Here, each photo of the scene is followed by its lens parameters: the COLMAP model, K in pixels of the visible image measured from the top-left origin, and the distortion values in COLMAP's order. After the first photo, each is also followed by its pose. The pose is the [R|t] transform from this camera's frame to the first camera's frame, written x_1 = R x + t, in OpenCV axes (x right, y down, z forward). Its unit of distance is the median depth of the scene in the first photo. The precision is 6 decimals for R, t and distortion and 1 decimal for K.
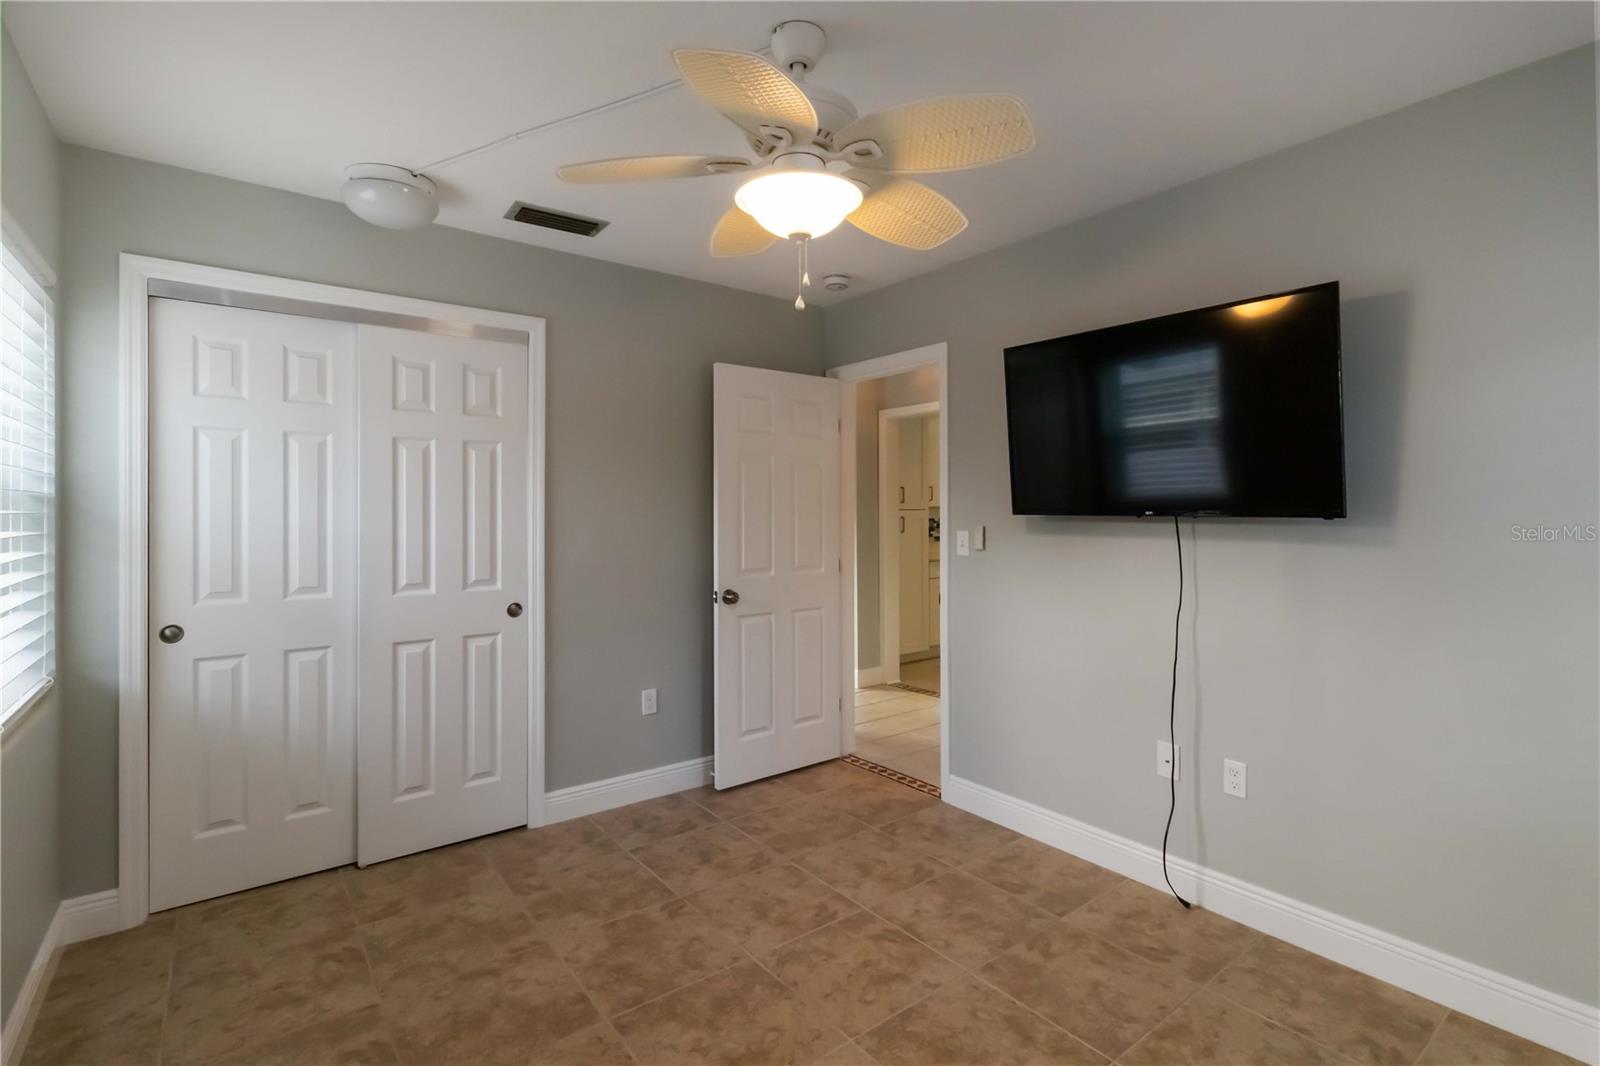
lens RADIAL K [[741.3, 0, 819.8], [0, 741.3, 526.6], [0, 0, 1]] dist [0.002315, 0.001068]
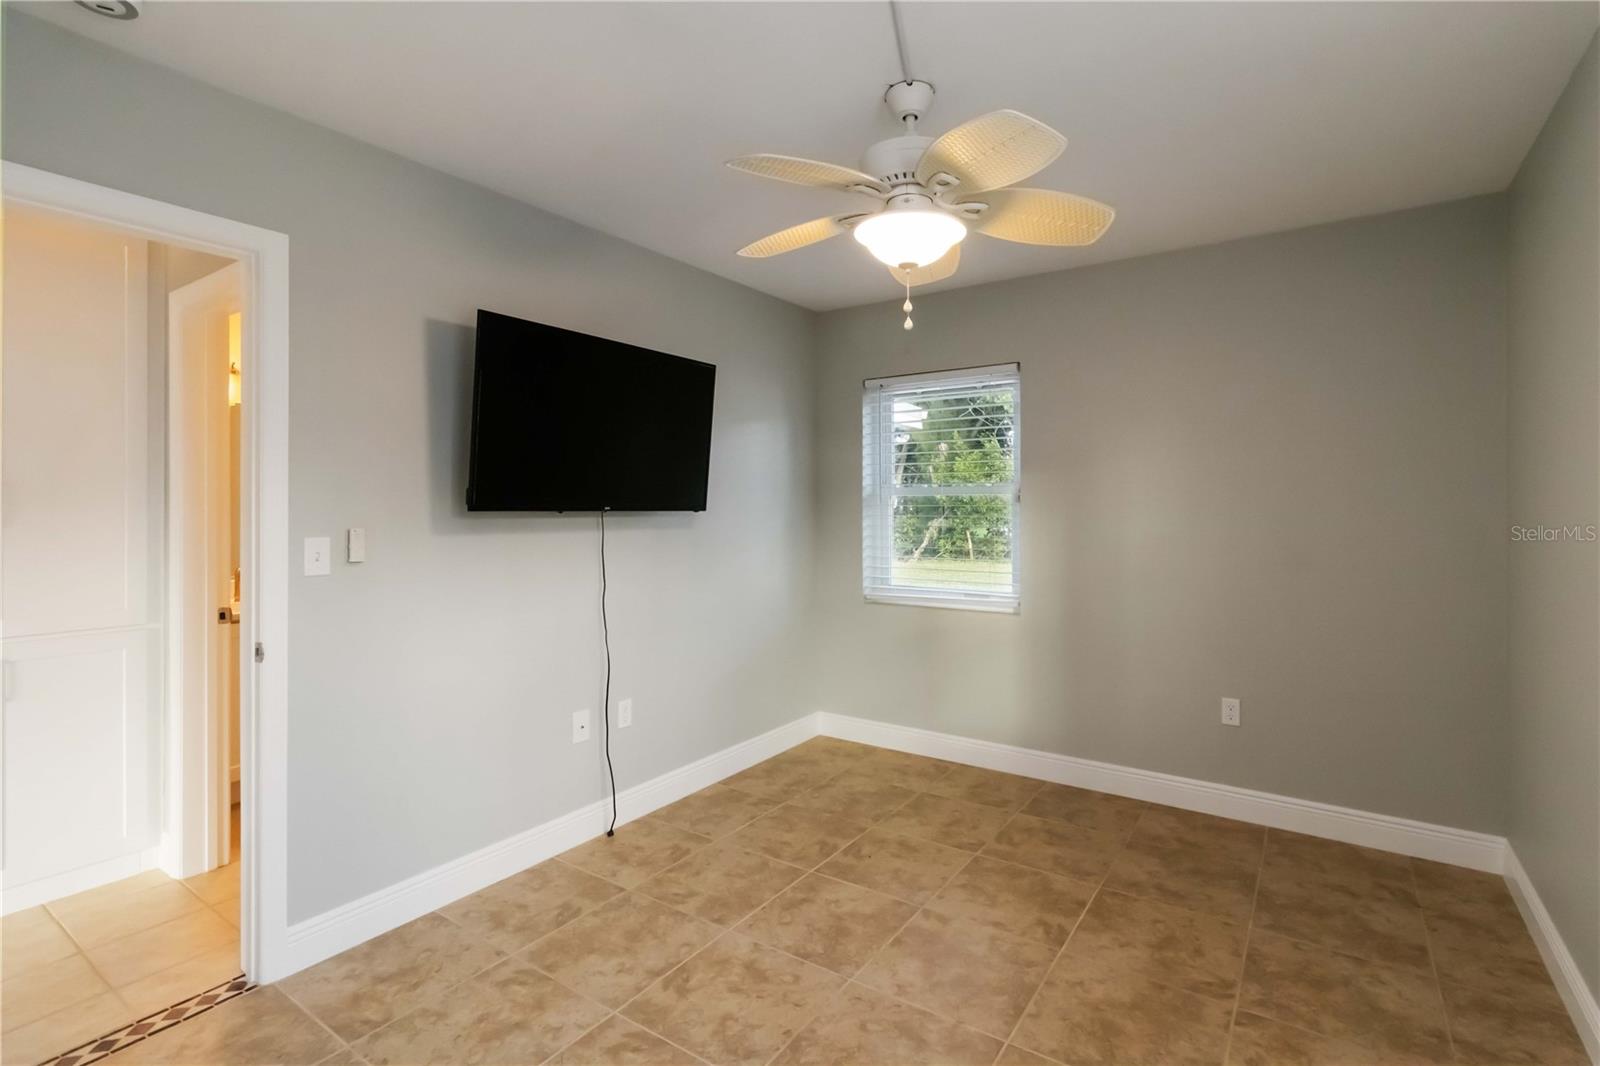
lens RADIAL K [[741.0, 0, 824.8], [0, 741.0, 514.7], [0, 0, 1]] dist [0.002667, 0.000438]
pose [[-0.301662, -0.003330, 0.953409, -0.830507], [0.023656, 0.999660, 0.010977, -0.013520], [-0.953121, 0.025865, -0.301480, 1.122923]]
